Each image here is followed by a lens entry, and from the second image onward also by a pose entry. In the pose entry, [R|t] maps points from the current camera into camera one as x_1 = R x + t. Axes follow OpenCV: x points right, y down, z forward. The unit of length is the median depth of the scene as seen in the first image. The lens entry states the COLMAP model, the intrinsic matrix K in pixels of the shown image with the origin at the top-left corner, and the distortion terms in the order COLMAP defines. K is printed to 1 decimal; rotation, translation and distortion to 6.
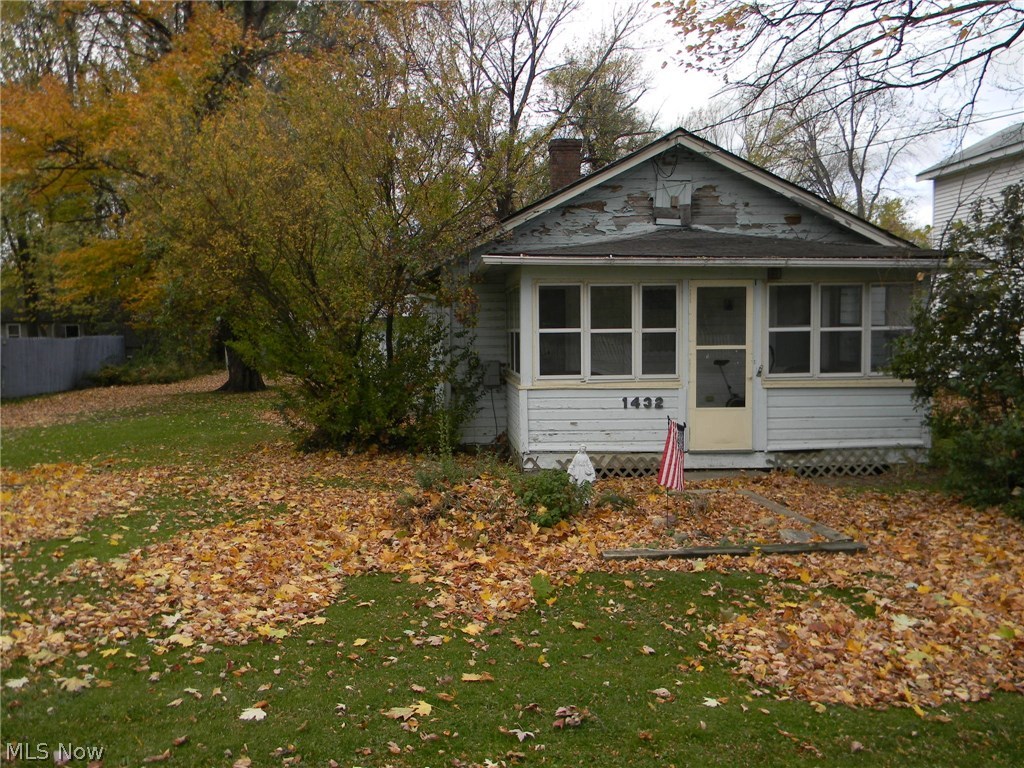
lens RADIAL K [[830.3, 0, 521.2], [0, 830.3, 388.4], [0, 0, 1]] dist [0.010886, -0.017204]
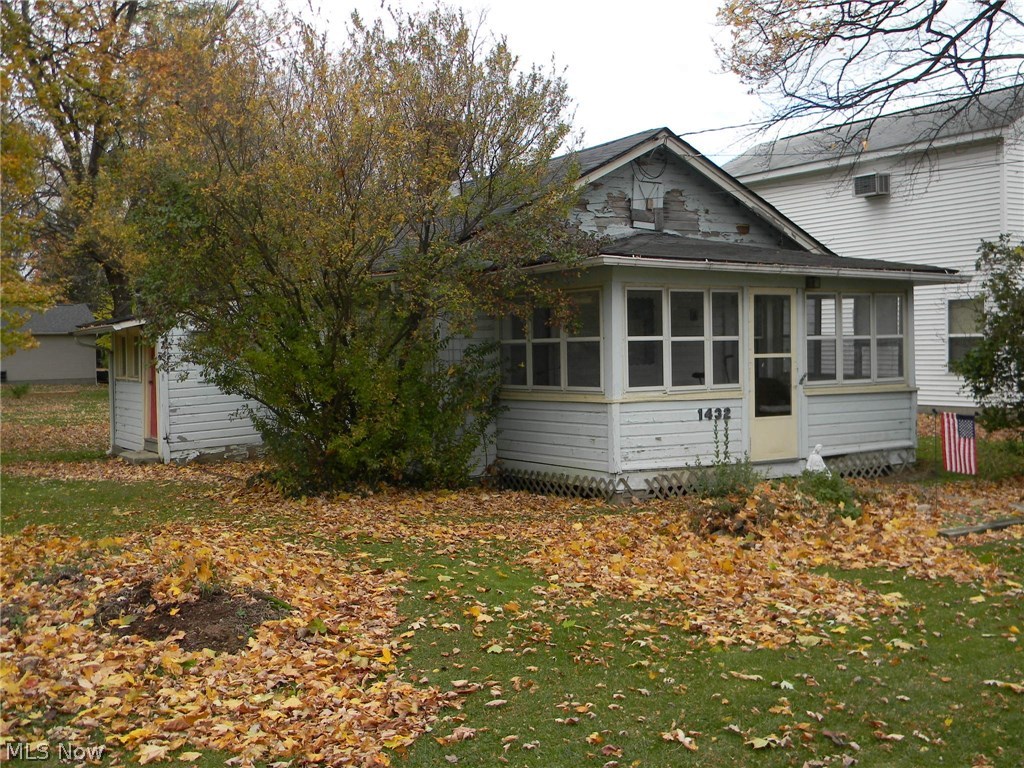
lens RADIAL K [[1080.3, 0, 503.3], [0, 1080.3, 379.7], [0, 0, 1]] dist [0.014206, 0.000000]
pose [[0.882654, -0.017605, 0.469693, -0.648883], [0.040553, 0.998424, -0.038787, 0.016409], [-0.468270, 0.053283, 0.881977, 0.013889]]
